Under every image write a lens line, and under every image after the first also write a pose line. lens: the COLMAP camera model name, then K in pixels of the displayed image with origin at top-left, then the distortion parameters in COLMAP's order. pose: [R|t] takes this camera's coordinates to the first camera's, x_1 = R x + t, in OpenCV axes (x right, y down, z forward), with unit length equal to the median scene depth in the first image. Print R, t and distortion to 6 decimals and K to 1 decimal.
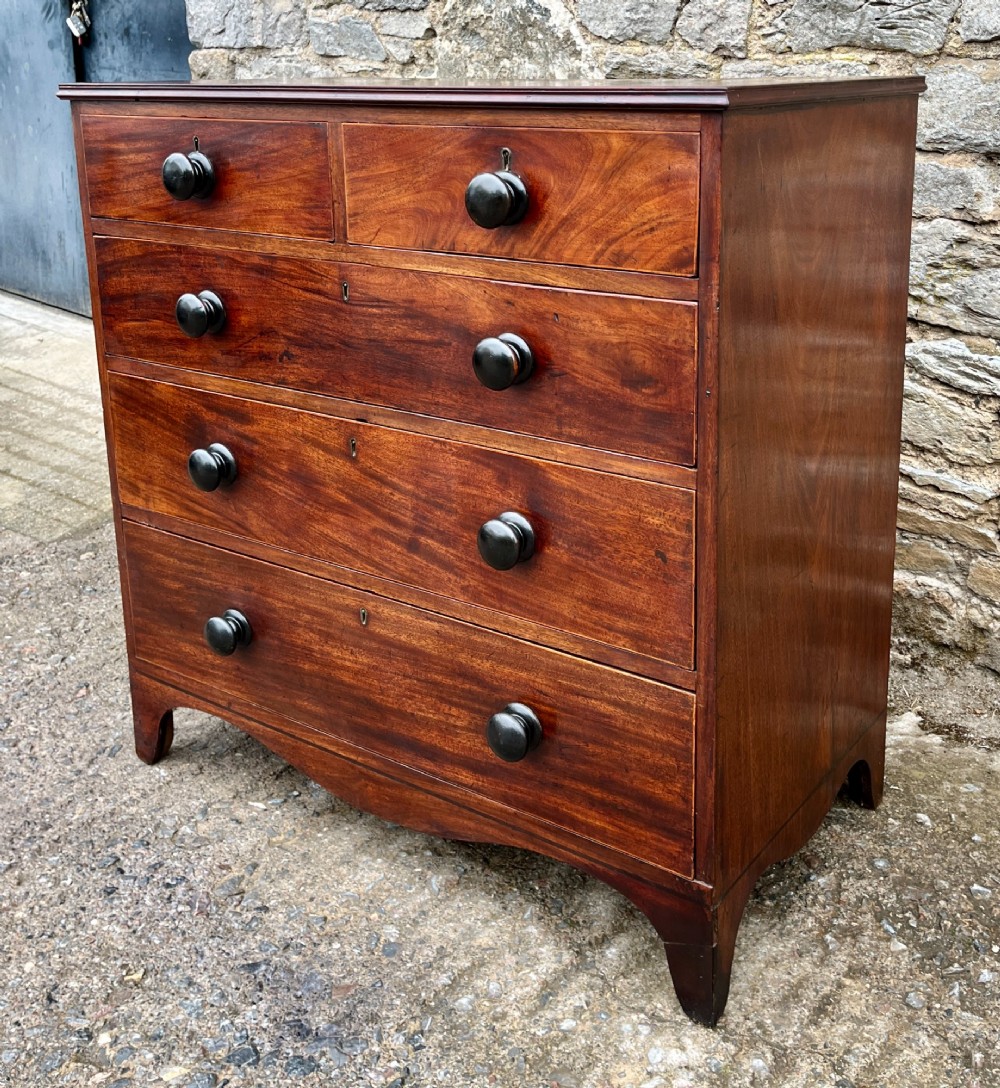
lens RADIAL K [[1261.4, 0, 554.0], [0, 1261.4, 373.6], [0, 0, 1]] dist [0.030104, 0.000000]
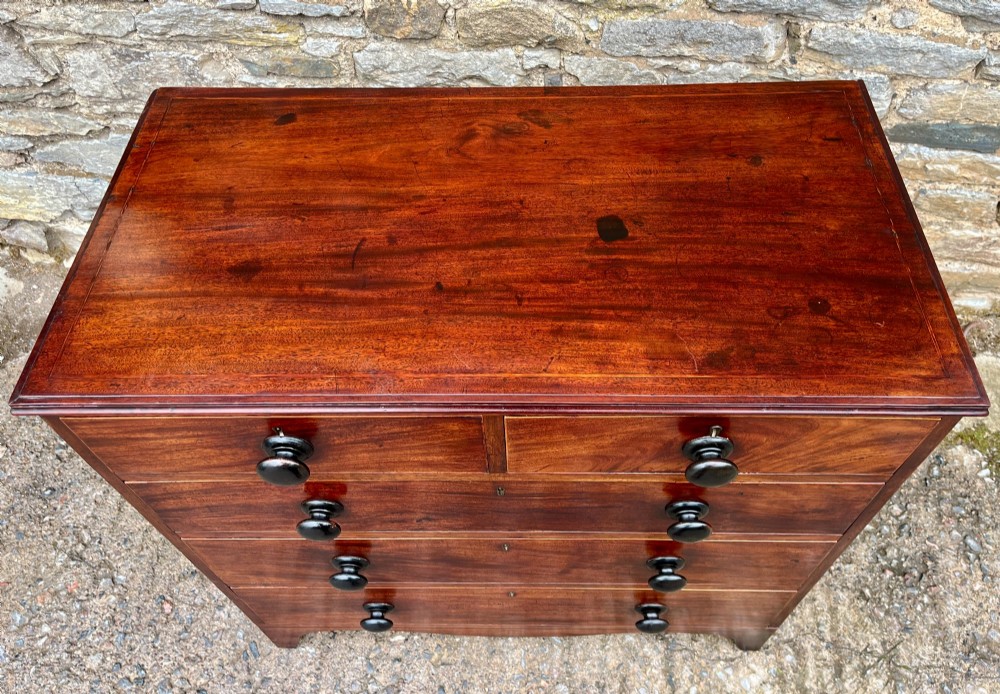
lens RADIAL K [[777.7, 0, 513.4], [0, 777.7, 330.9], [0, 0, 1]] dist [0.047217, -0.038923]
pose [[0.826284, -0.460885, 0.323788, -0.268265], [0.149987, 0.734138, 0.662228, -0.528184], [-0.542917, -0.498624, 0.675733, 0.526862]]
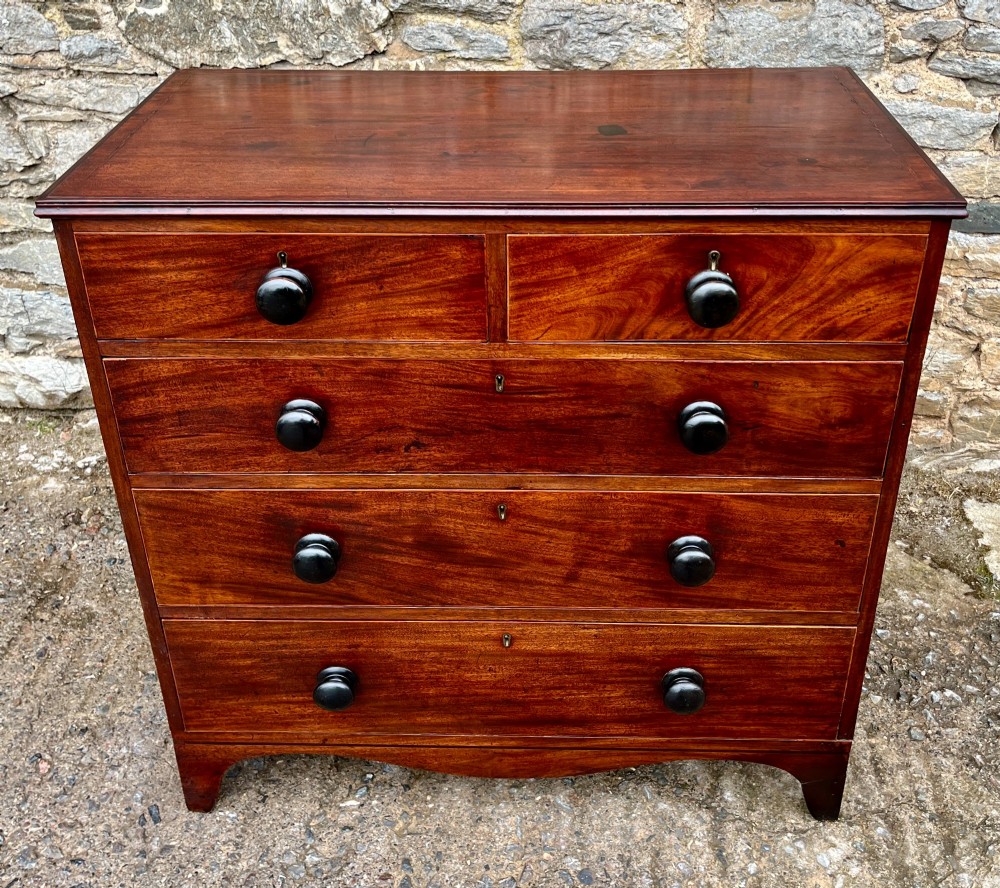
lens RADIAL K [[1104.8, 0, 510.7], [0, 1104.8, 351.5], [0, 0, 1]] dist [0.033050, 0.000000]
pose [[0.834343, -0.270902, 0.480086, -0.499465], [0.134813, 0.944744, 0.298806, -0.305902], [-0.534506, -0.184585, 0.824762, 0.231399]]
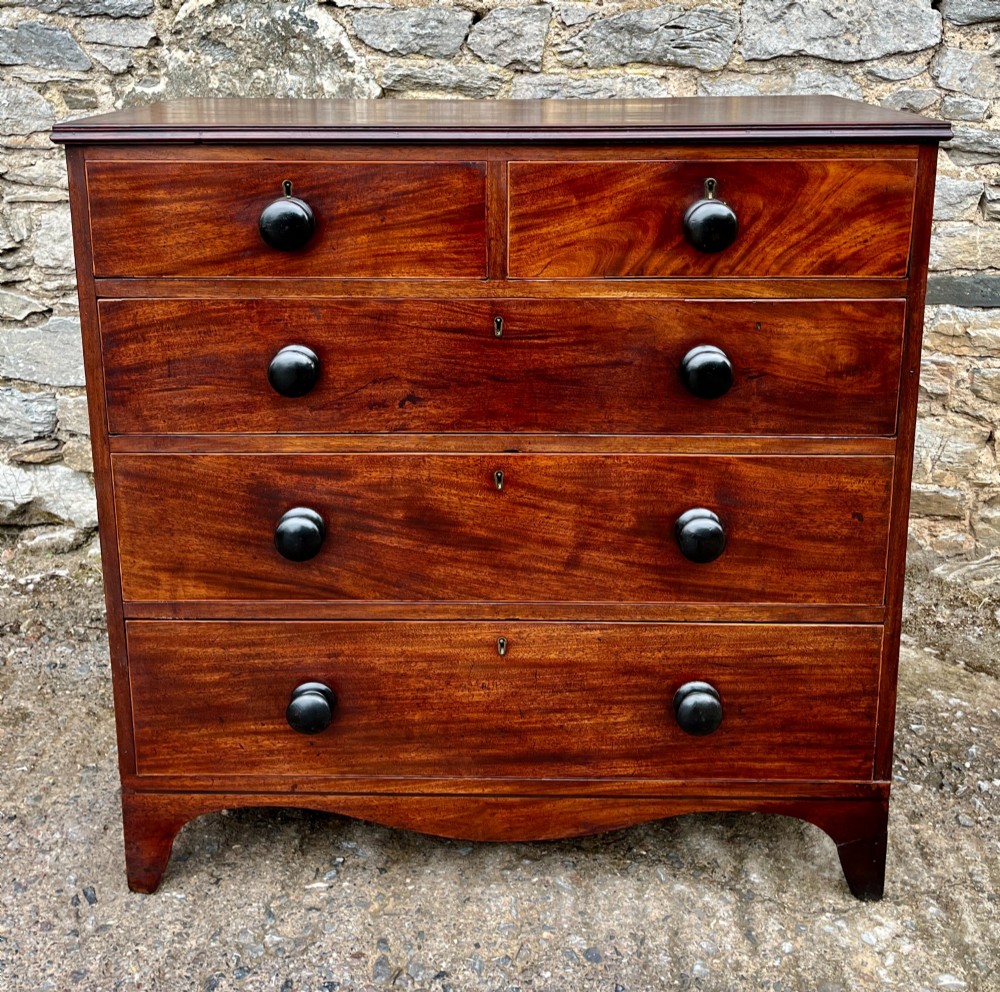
lens RADIAL K [[1219.3, 0, 484.8], [0, 1219.3, 327.6], [0, 0, 1]] dist [0.028628, 0.000000]
pose [[0.832296, -0.127011, 0.539584, -0.601519], [0.129906, 0.990981, 0.032886, -0.084467], [-0.538895, 0.042725, 0.841289, 0.167757]]
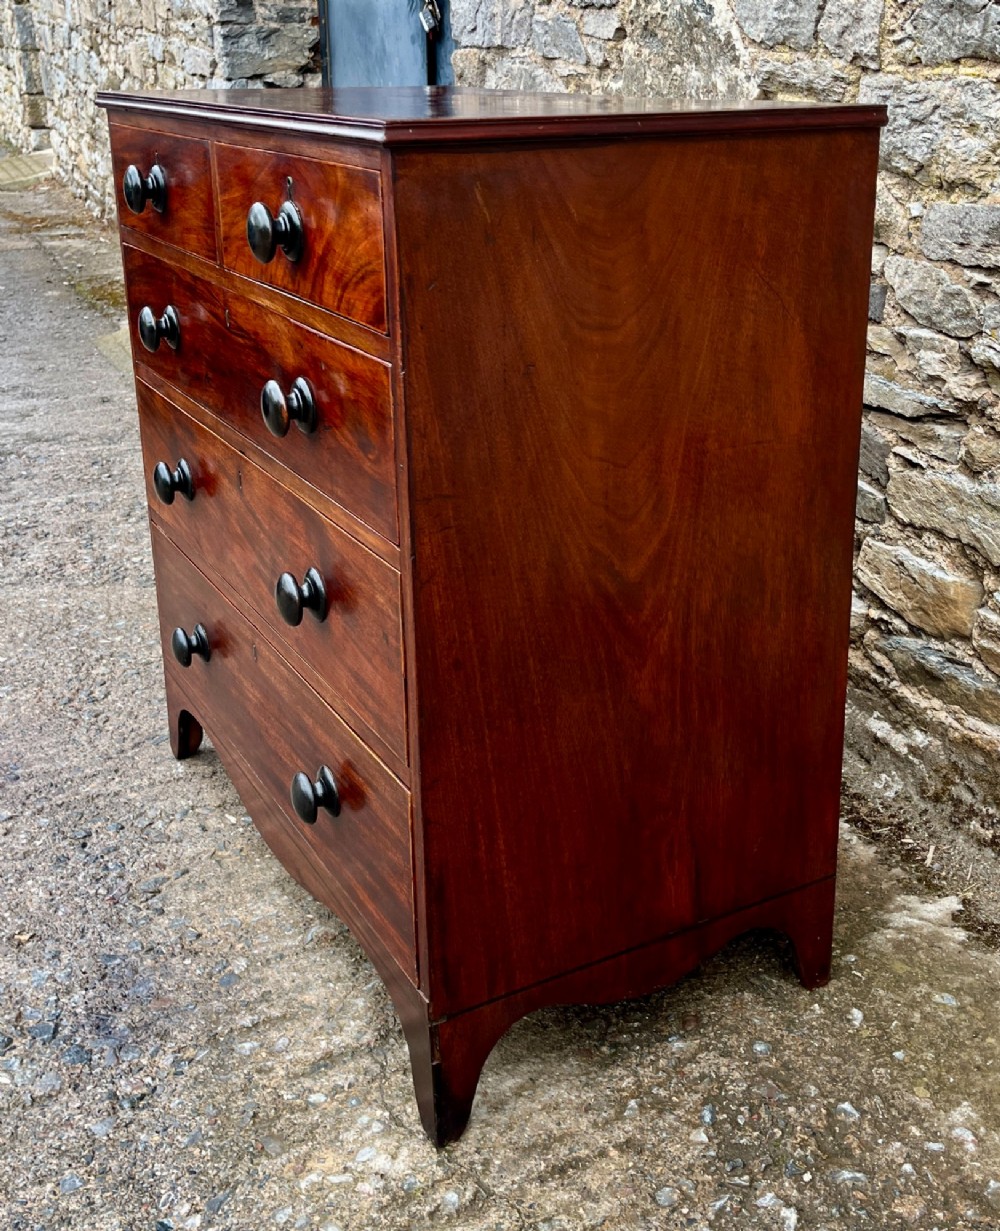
lens RADIAL K [[1409.0, 0, 552.5], [0, 1409.0, 511.1], [0, 0, 1]] dist [0.026533, 0.000000]
pose [[0.903367, 0.139946, -0.405394, 0.449785], [-0.108965, 0.989139, 0.098645, -0.045236], [0.414796, -0.044939, 0.908804, 0.096008]]
